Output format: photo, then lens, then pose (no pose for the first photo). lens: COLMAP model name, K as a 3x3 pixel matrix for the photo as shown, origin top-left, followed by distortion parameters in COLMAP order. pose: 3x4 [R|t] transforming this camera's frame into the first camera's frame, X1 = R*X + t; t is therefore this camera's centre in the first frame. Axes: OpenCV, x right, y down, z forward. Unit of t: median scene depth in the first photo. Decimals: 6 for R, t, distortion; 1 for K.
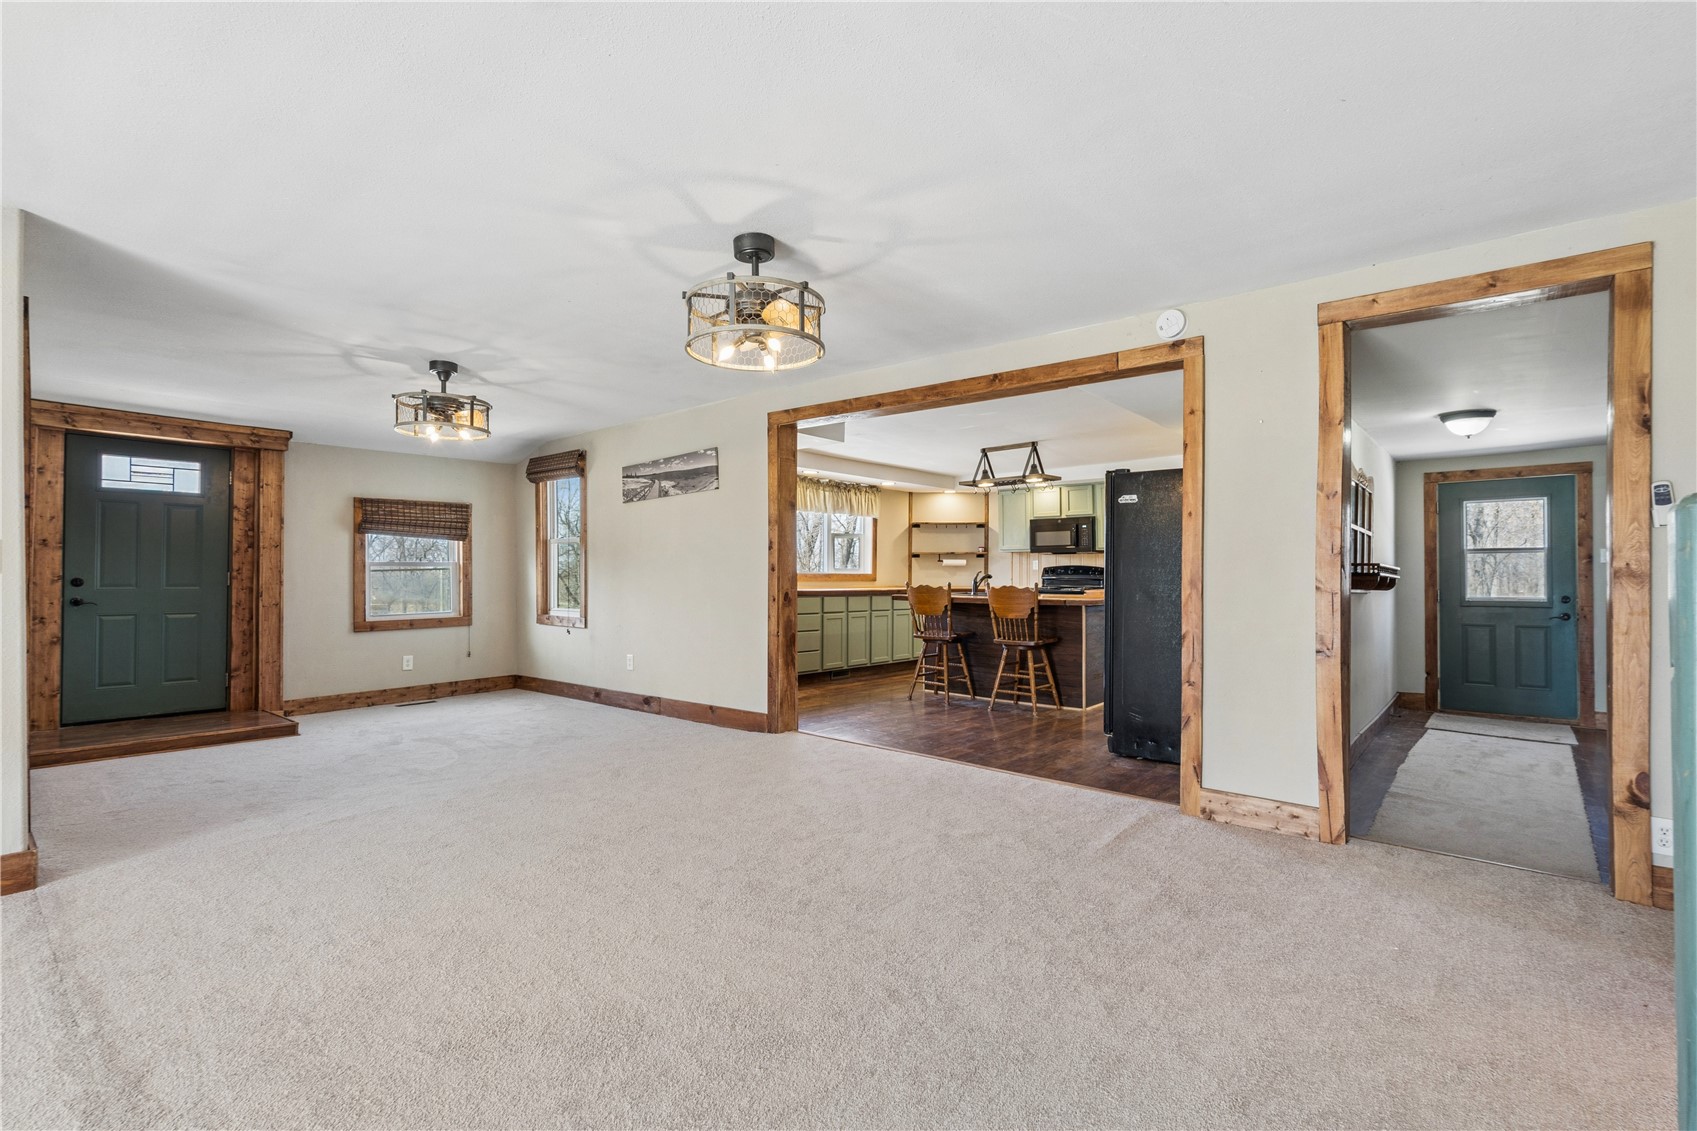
lens RADIAL K [[776.2, 0, 846.2], [0, 776.2, 564.0], [0, 0, 1]] dist [-0.003666, 0.000735]
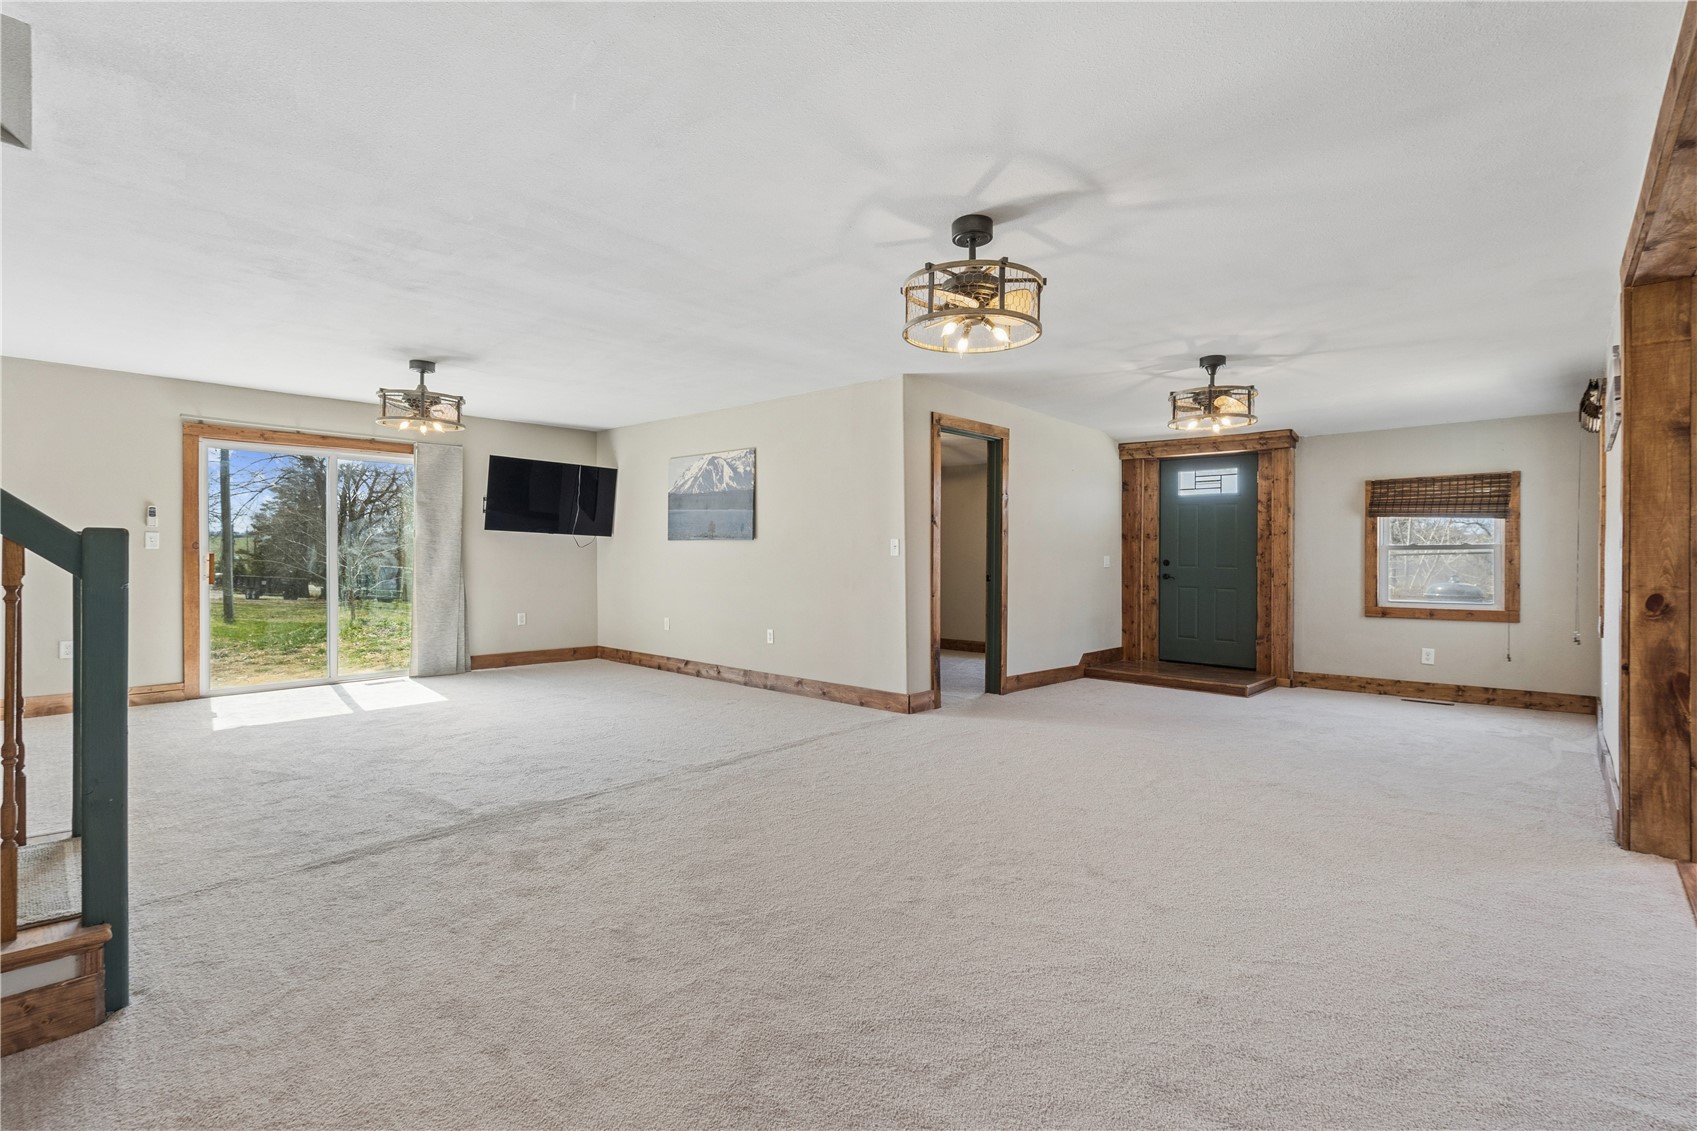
lens RADIAL K [[776.2, 0, 852.6], [0, 776.2, 557.0], [0, 0, 1]] dist [-0.003666, 0.000735]
pose [[-0.033925, 0.001812, -0.999423, 0.415995], [0.007679, 0.999969, 0.001553, 0.005320], [0.999395, -0.007622, -0.033938, 0.410085]]
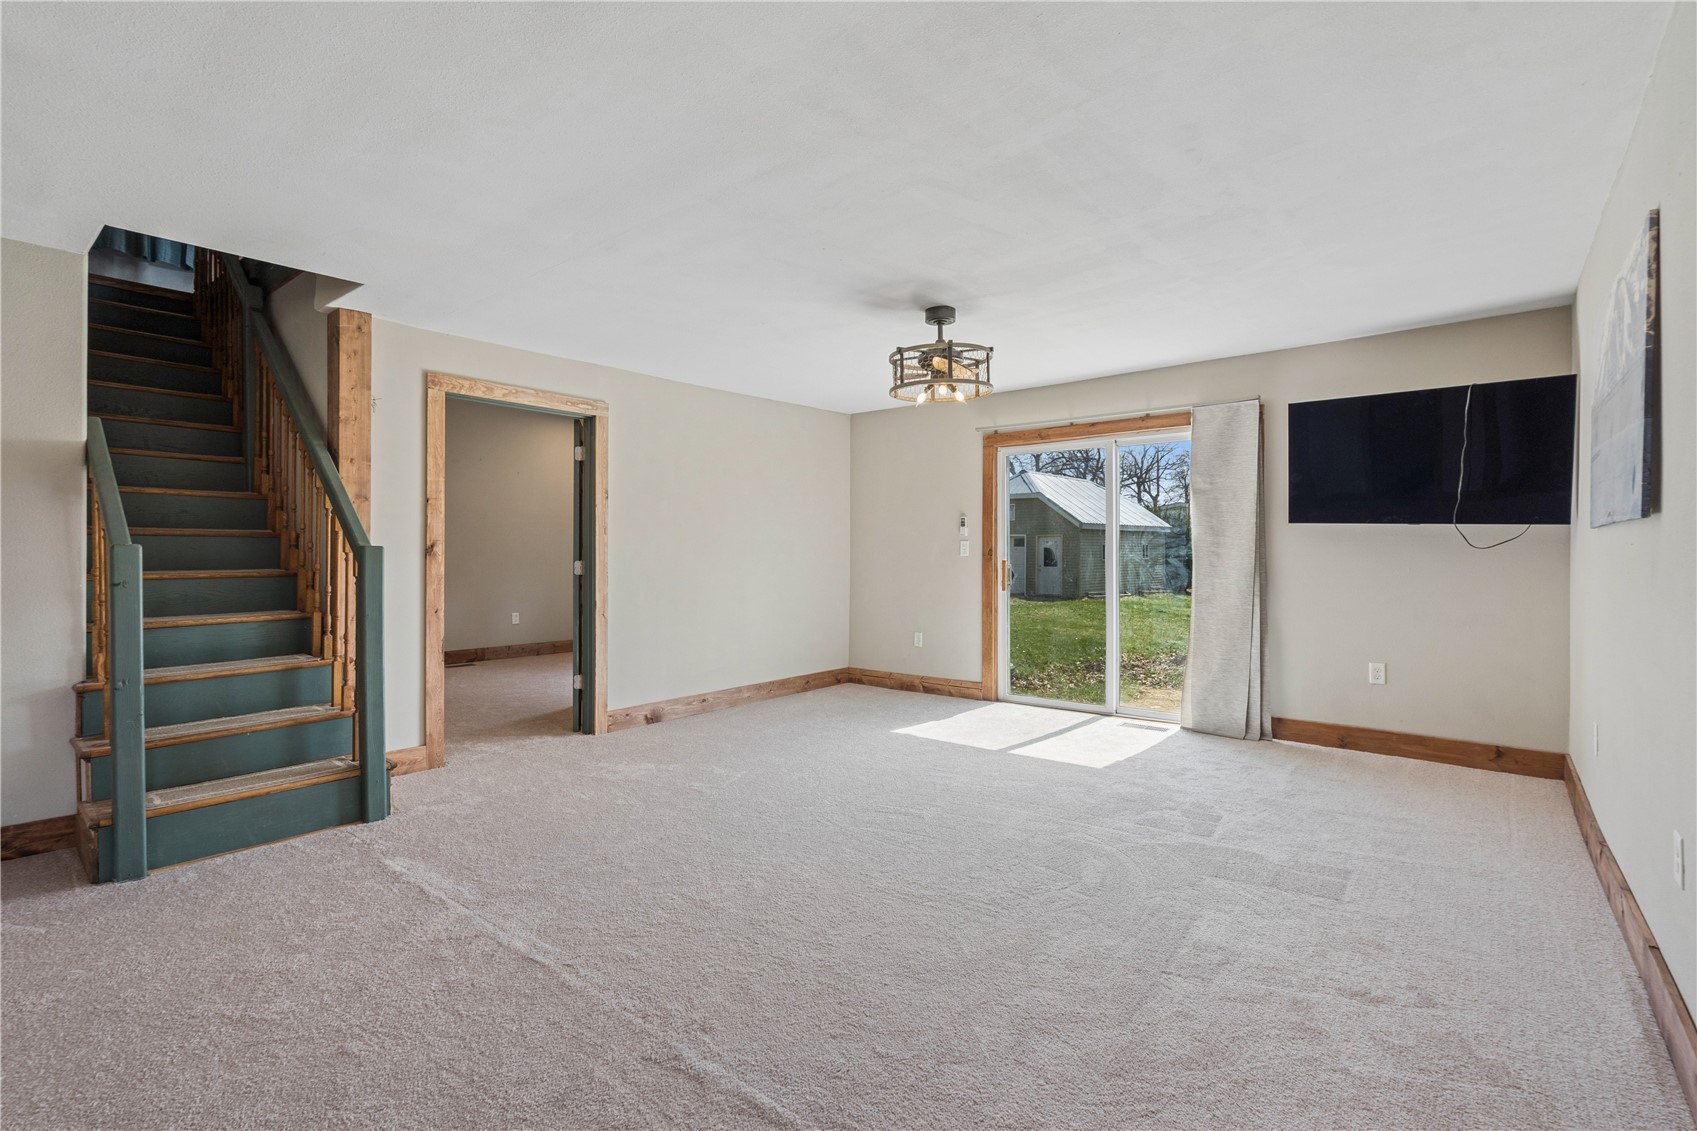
lens RADIAL K [[776.2, 0, 847.6], [0, 776.2, 560.5], [0, 0, 1]] dist [-0.003666, 0.000735]
pose [[-0.999913, -0.002752, -0.012909, -0.302939], [-0.002683, 0.999982, -0.005333, 0.002688], [0.012924, -0.005298, -0.999902, 0.554122]]
